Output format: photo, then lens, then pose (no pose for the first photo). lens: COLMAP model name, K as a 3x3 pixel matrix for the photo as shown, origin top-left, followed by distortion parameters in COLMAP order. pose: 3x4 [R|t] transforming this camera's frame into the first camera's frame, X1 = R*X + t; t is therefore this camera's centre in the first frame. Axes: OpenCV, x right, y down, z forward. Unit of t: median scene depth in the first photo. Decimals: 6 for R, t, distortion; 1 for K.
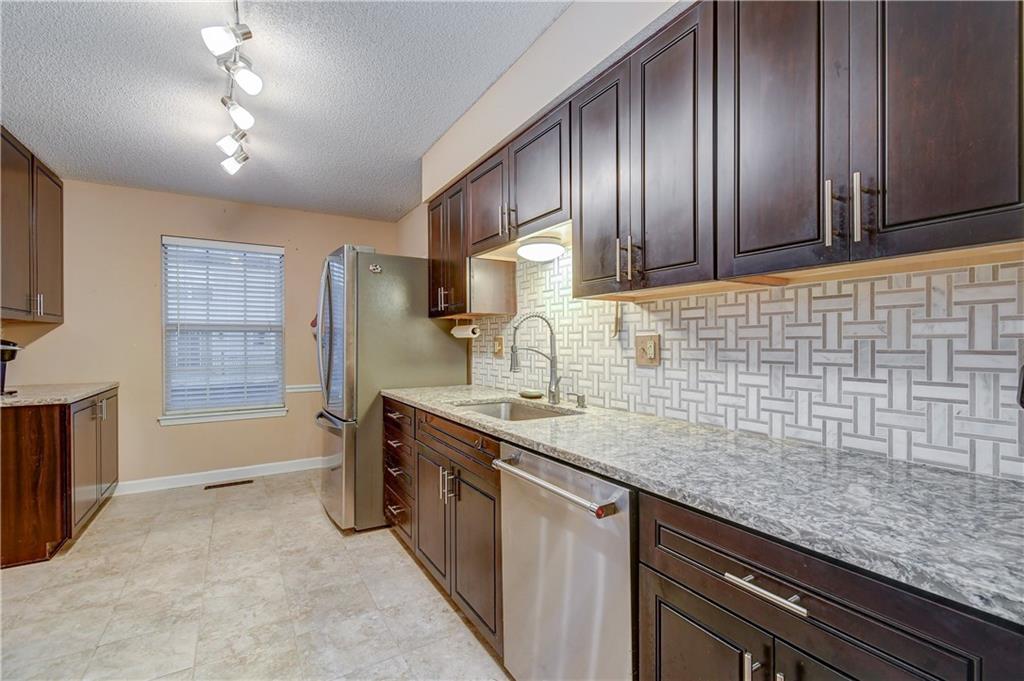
lens RADIAL K [[459.2, 0, 520.2], [0, 459.2, 342.8], [0, 0, 1]] dist [0.004492, -0.002099]
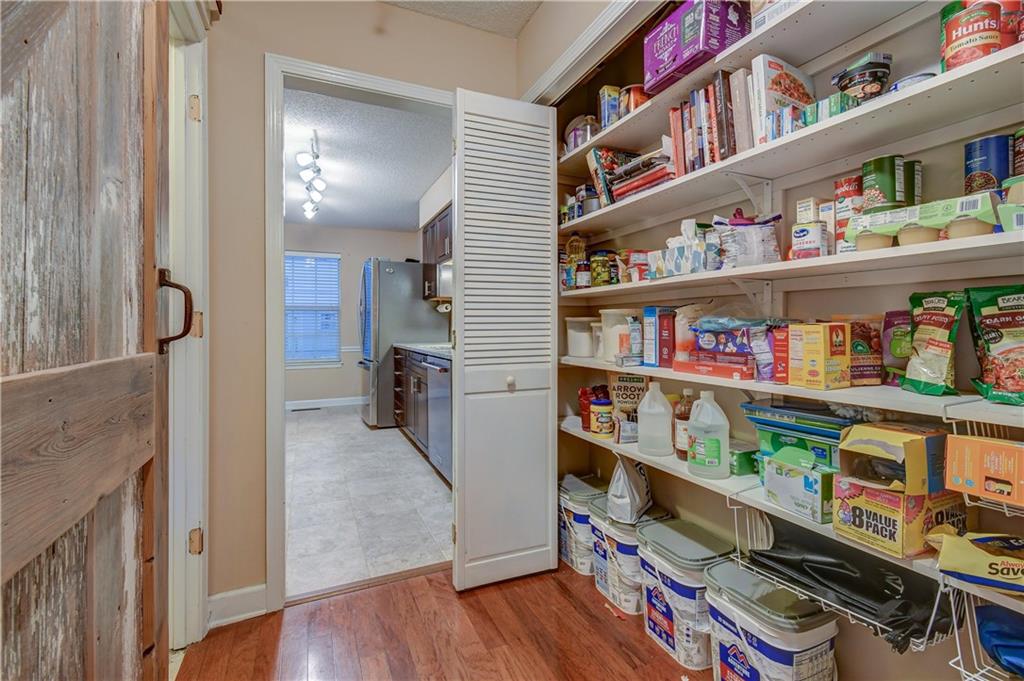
lens RADIAL K [[459.2, 0, 514.5], [0, 459.2, 317.0], [0, 0, 1]] dist [0.004492, -0.002099]
pose [[0.991893, -0.004604, -0.126996, 0.339829], [0.002334, 0.999835, -0.018020, 0.037513], [0.127058, 0.017577, 0.991739, -0.583229]]
